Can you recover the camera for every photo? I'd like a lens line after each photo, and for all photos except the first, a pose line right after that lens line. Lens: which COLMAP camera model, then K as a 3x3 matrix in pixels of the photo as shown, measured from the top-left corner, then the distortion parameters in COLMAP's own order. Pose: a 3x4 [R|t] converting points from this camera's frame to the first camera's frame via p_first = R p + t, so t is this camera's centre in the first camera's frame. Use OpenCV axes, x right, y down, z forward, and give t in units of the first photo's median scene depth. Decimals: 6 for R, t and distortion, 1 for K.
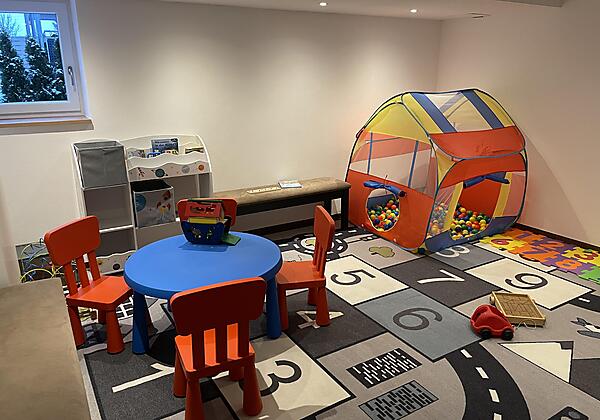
lens RADIAL K [[457.7, 0, 299.3], [0, 457.7, 209.7], [0, 0, 1]] dist [0.041565, -0.030859]
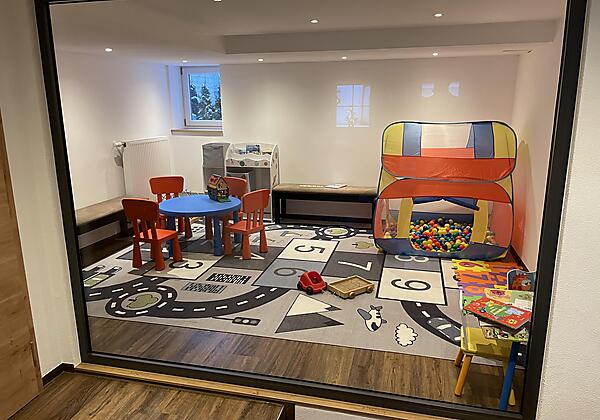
lens RADIAL K [[457.7, 0, 300.5], [0, 457.7, 209.6], [0, 0, 1]] dist [0.041565, -0.030859]
pose [[0.697286, 0.166692, -0.697141, 1.028562], [-0.203584, 0.978587, 0.030362, -0.009233], [0.687274, 0.120756, 0.716291, -0.043253]]
